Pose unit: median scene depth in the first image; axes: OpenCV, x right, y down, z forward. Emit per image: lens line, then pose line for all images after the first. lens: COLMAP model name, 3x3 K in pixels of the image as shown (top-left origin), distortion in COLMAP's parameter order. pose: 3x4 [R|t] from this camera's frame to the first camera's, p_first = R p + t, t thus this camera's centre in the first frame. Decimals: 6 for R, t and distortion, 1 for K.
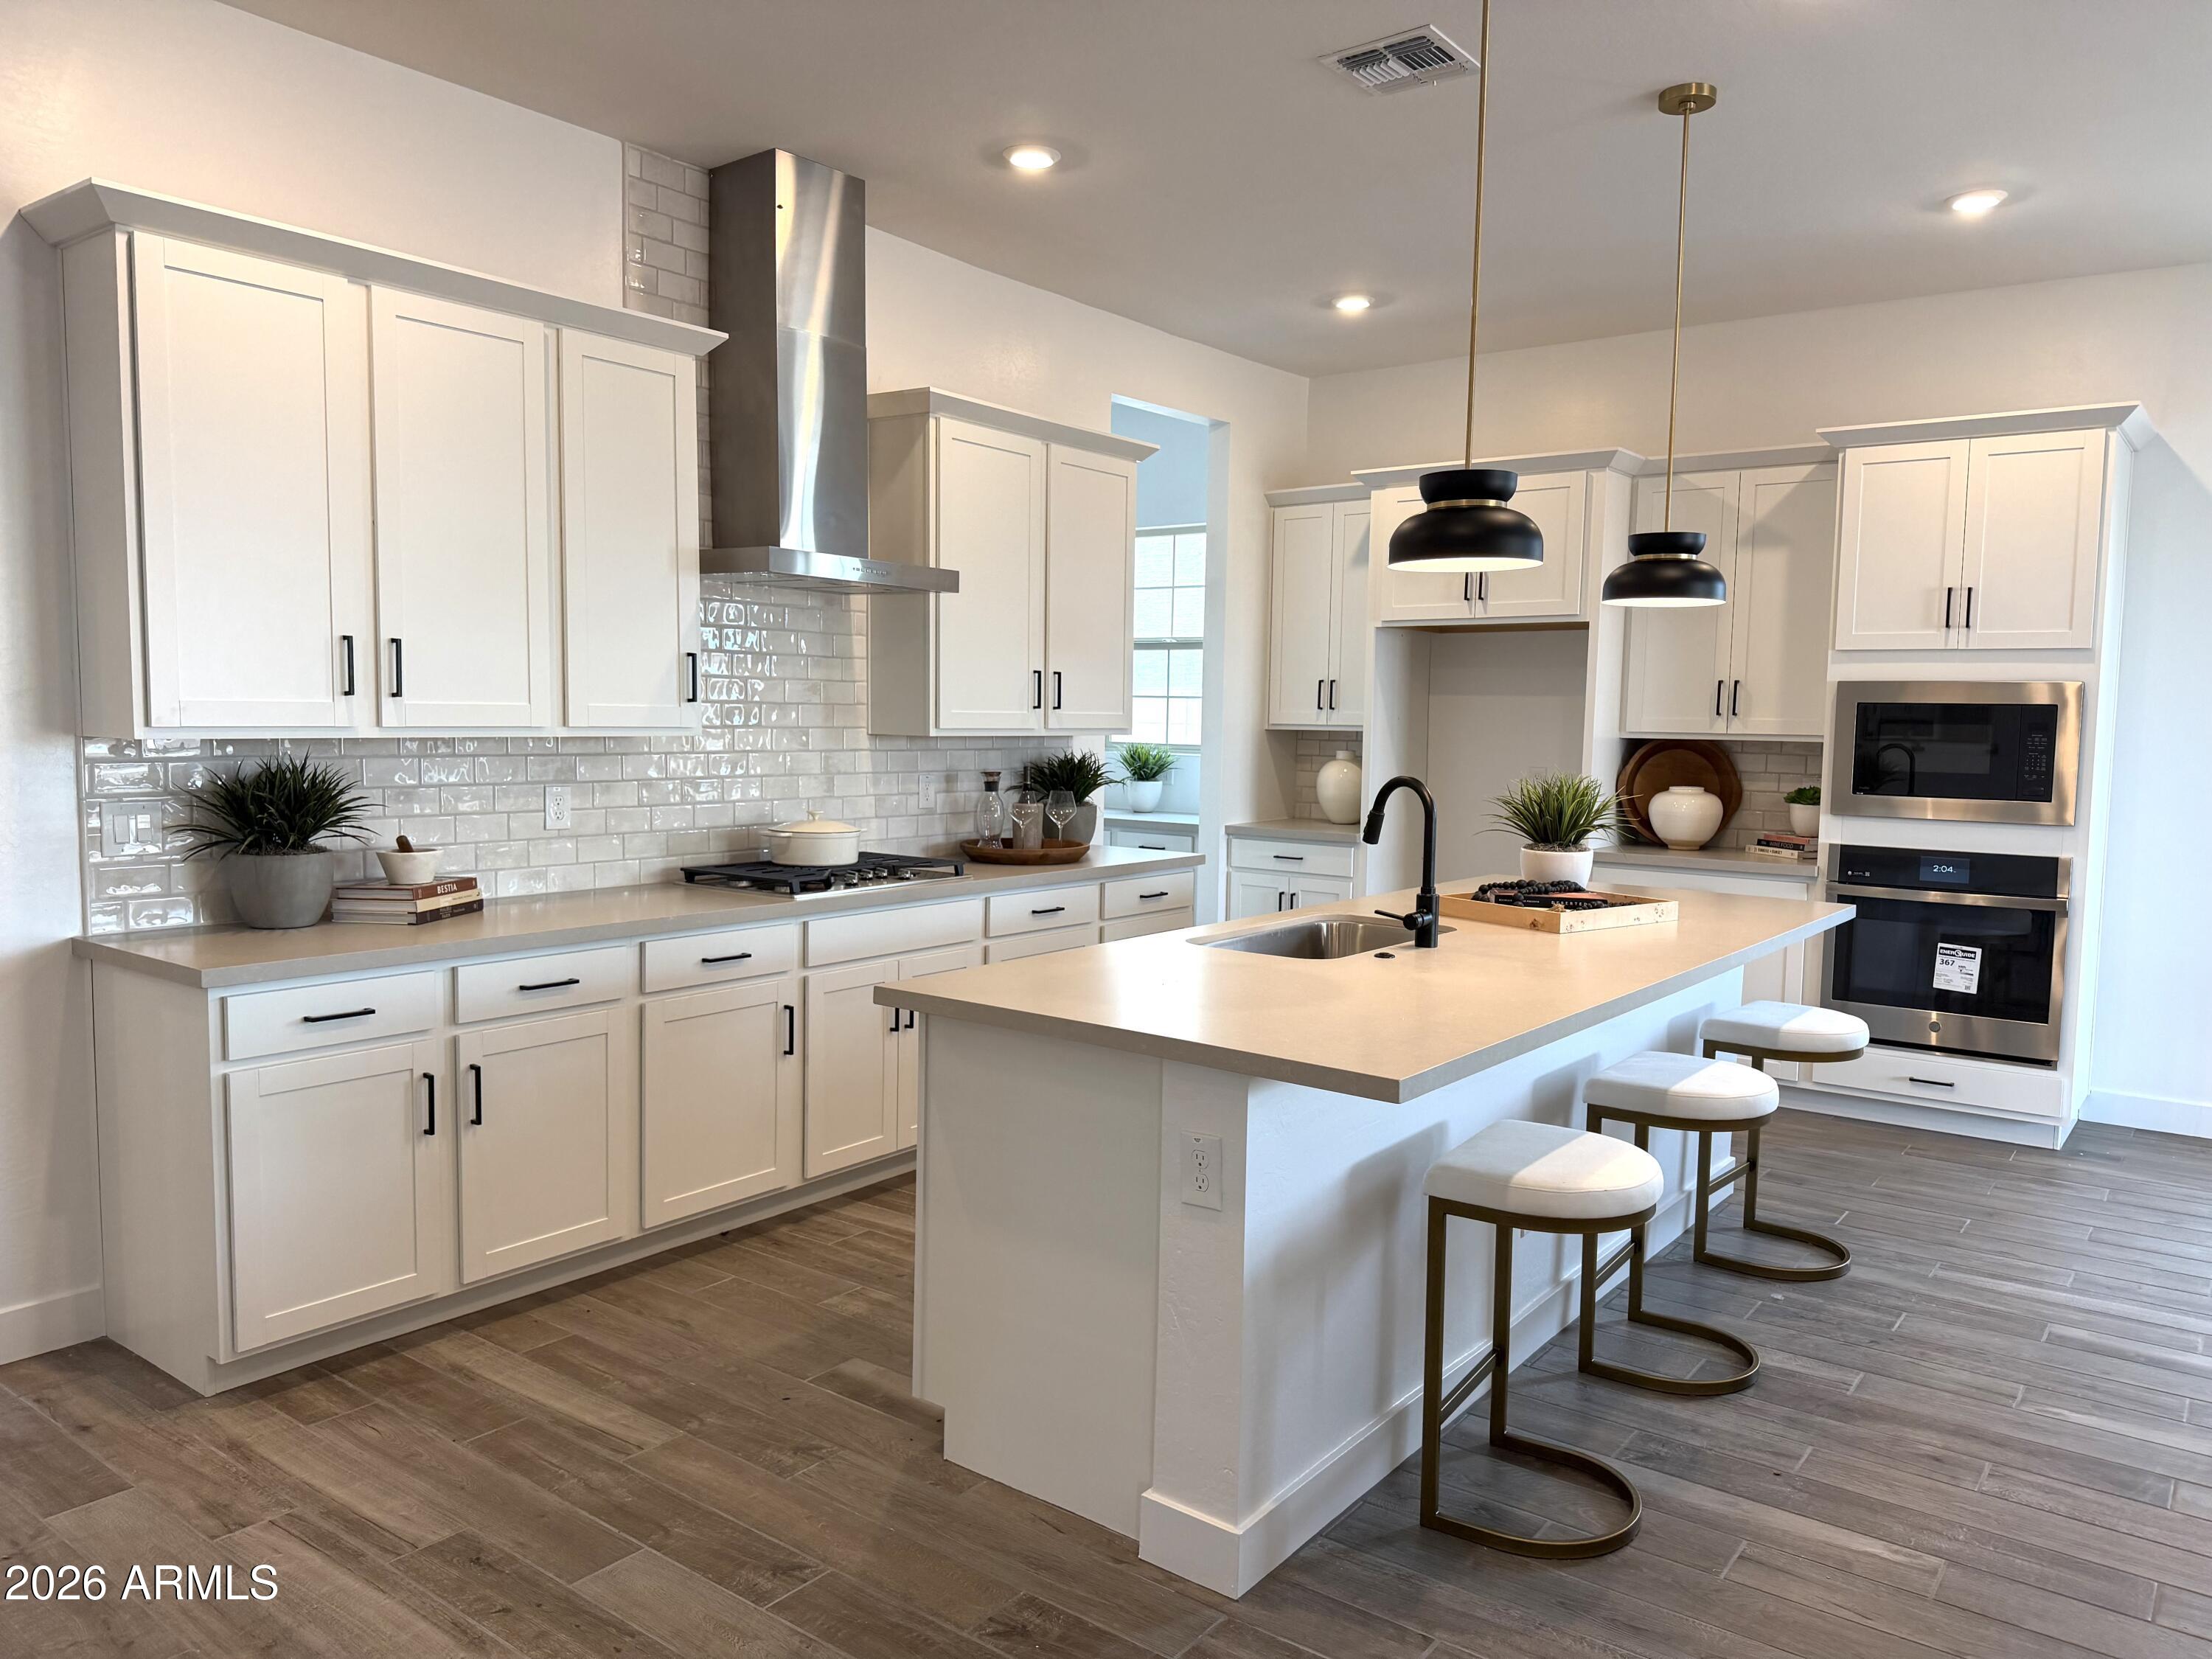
lens RADIAL K [[1552.7, 0, 1106.0], [0, 1552.7, 829.5], [0, 0, 1]] dist [0.126089, -0.220126]
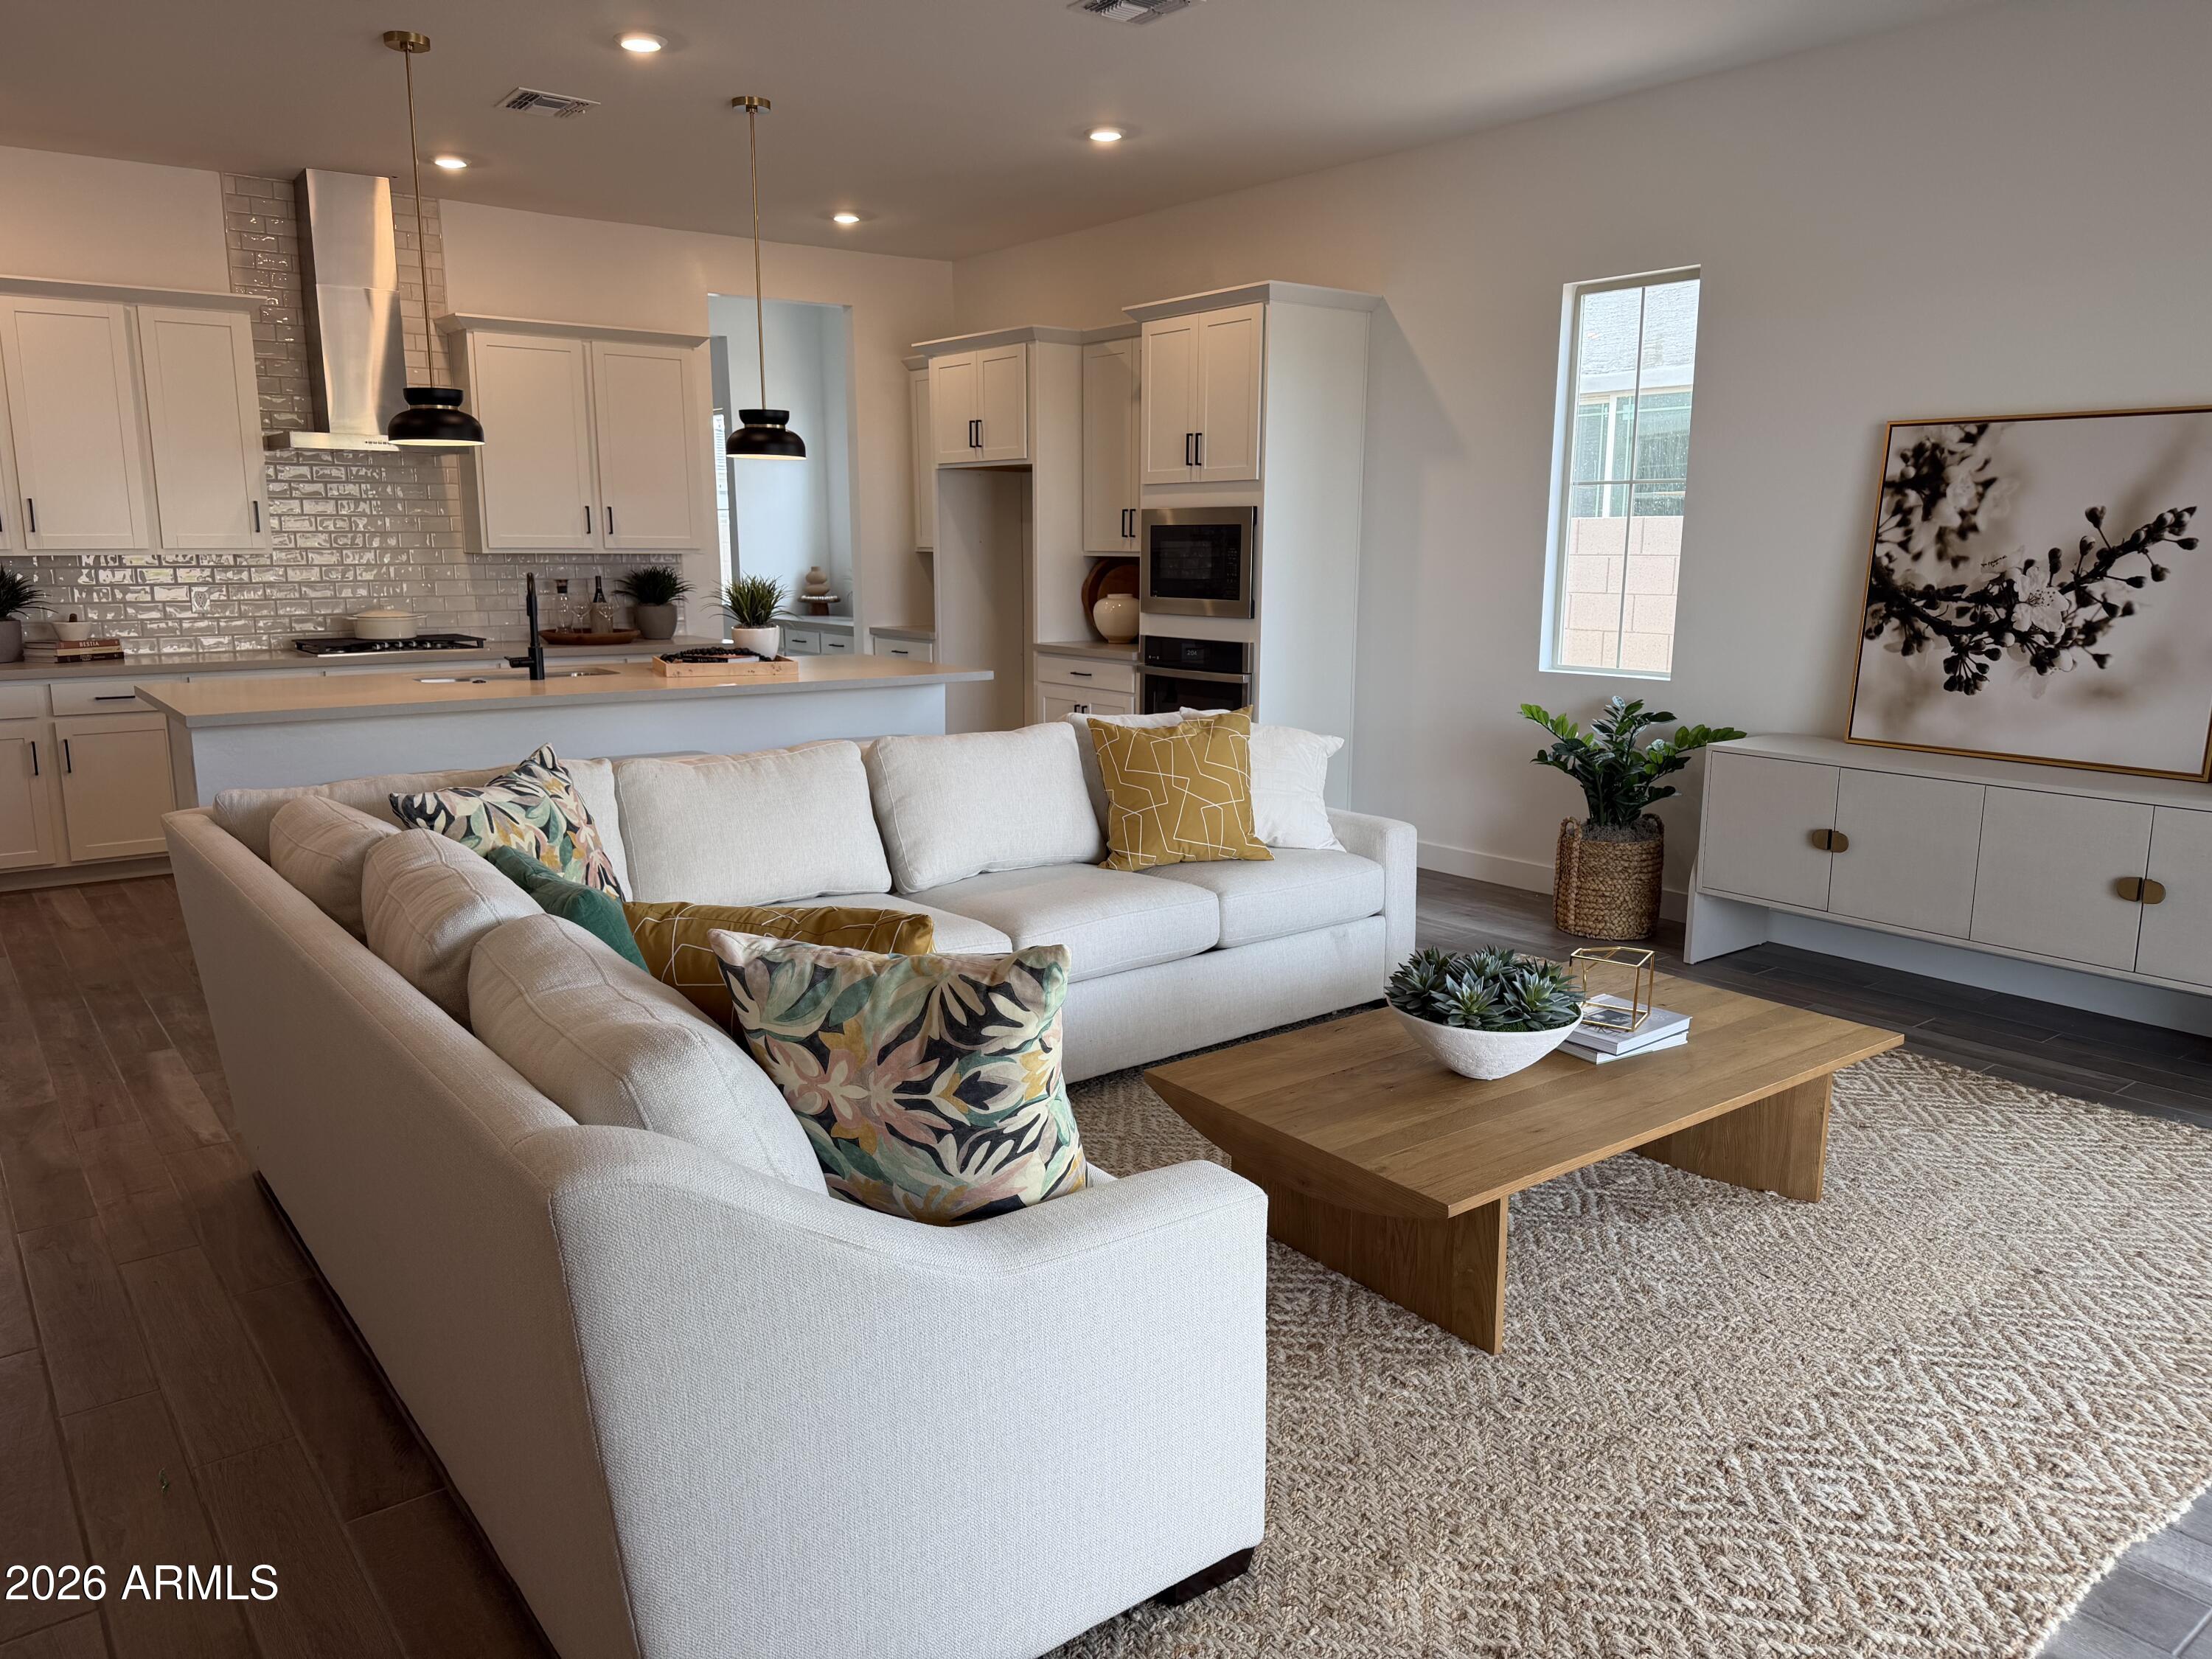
lens RADIAL K [[1563.1, 0, 1106.0], [0, 1563.1, 829.5], [0, 0, 1]] dist [0.002418, -0.033837]
pose [[0.966123, 0.038694, -0.255165, 0.791696], [-0.012092, 0.994398, 0.105009, 0.034221], [0.257799, -0.098366, 0.961178, -0.263434]]
